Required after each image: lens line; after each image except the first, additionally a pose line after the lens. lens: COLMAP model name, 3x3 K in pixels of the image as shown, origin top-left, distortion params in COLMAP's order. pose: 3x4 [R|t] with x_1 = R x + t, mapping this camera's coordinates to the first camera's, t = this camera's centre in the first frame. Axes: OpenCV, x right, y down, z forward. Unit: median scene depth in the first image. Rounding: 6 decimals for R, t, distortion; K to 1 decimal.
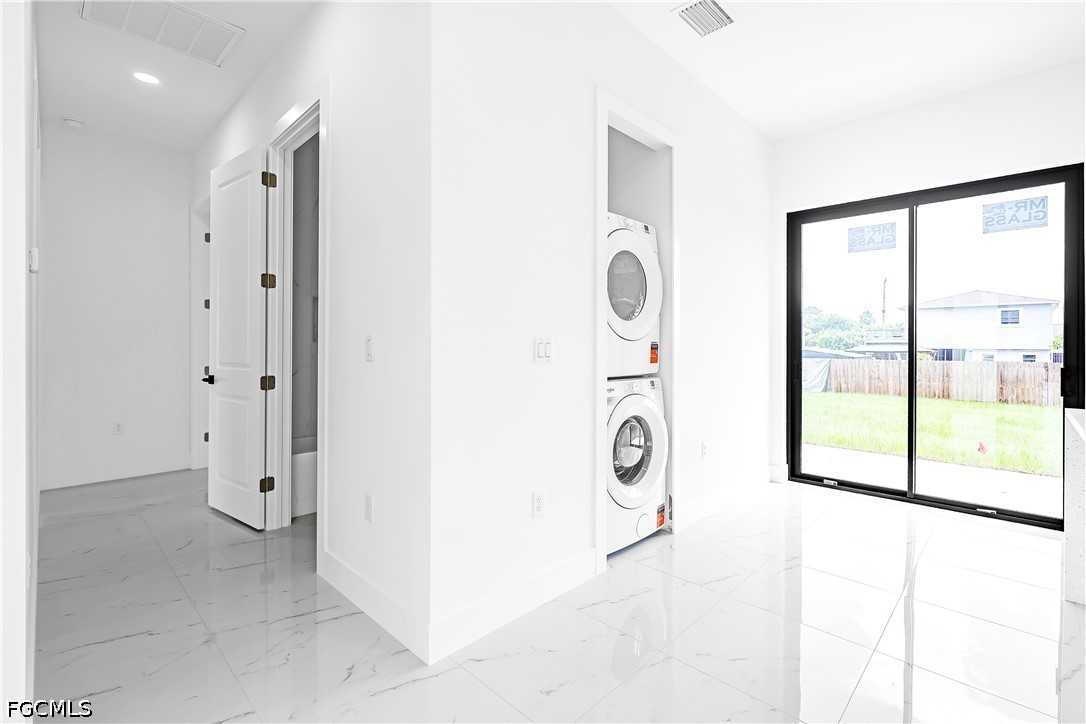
lens RADIAL K [[495.4, 0, 546.7], [0, 495.4, 345.1], [0, 0, 1]] dist [-0.001734, -0.000187]
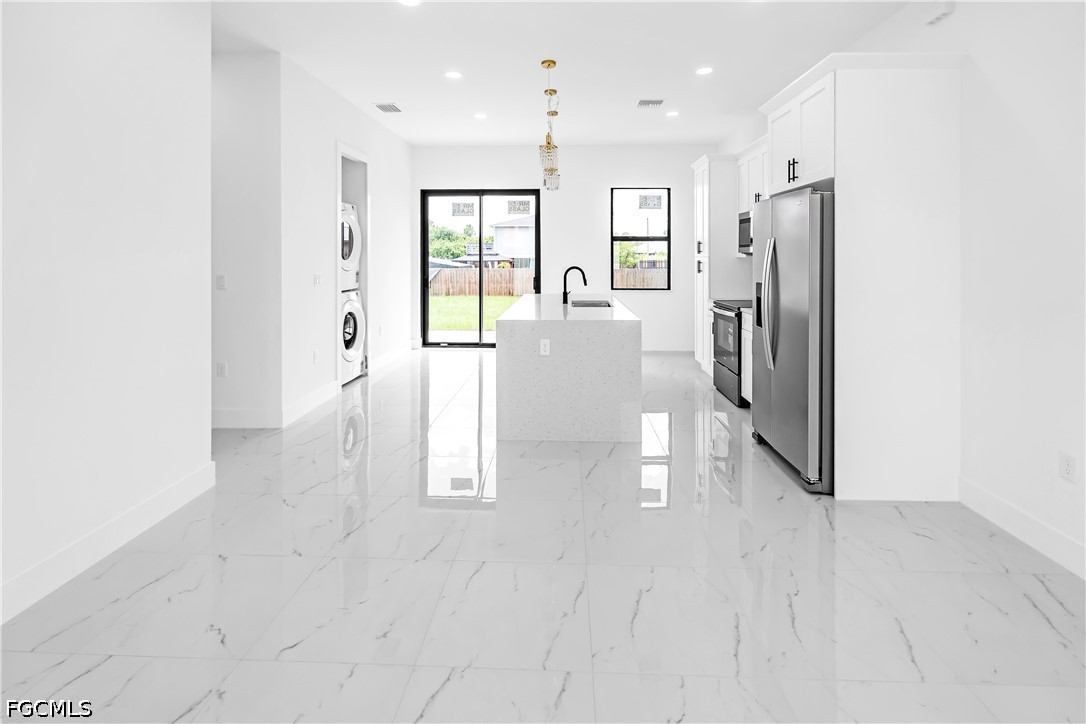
lens RADIAL K [[515.5, 0, 541.8], [0, 515.5, 253.4], [0, 0, 1]] dist [0.000985, 0.000413]
pose [[0.756001, -0.001970, 0.654567, -0.484845], [0.002088, 0.999998, 0.000597, -0.066234], [-0.654567, 0.000915, 0.756003, -0.820781]]
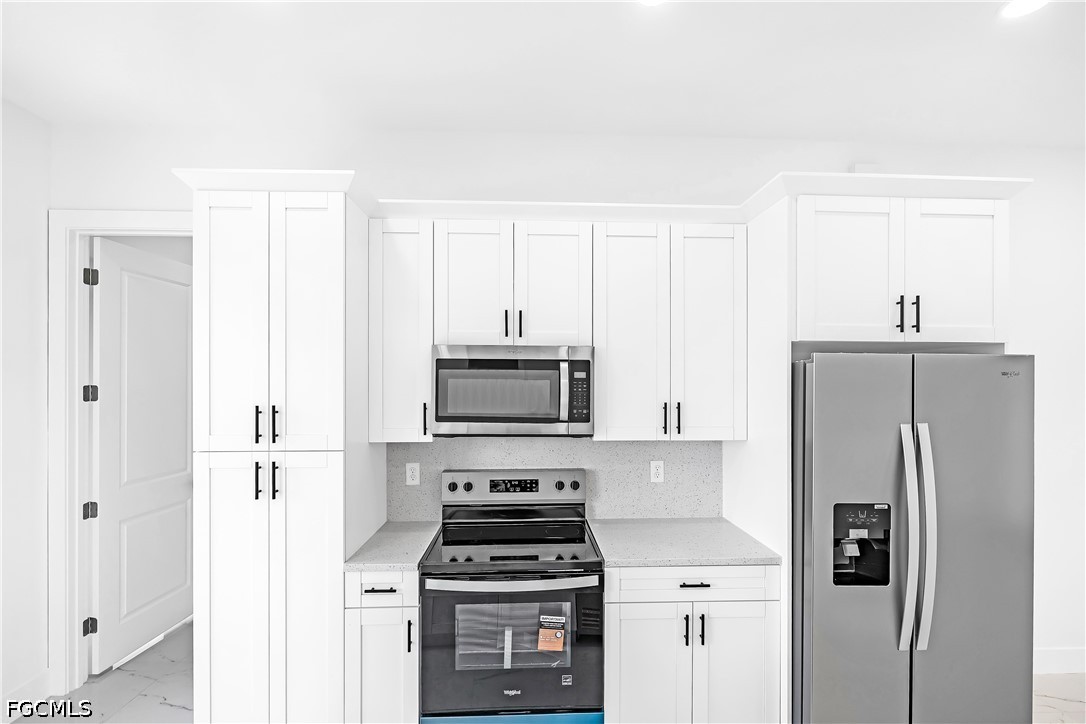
lens RADIAL K [[483.9, 0, 544.2], [0, 483.9, 382.1], [0, 0, 1]] dist [-0.001726, 0.000325]
pose [[-0.717690, -0.009848, 0.696293, 0.497764], [-0.010719, 0.999938, 0.003094, -0.143963], [-0.696280, -0.005243, -0.717751, 0.412282]]
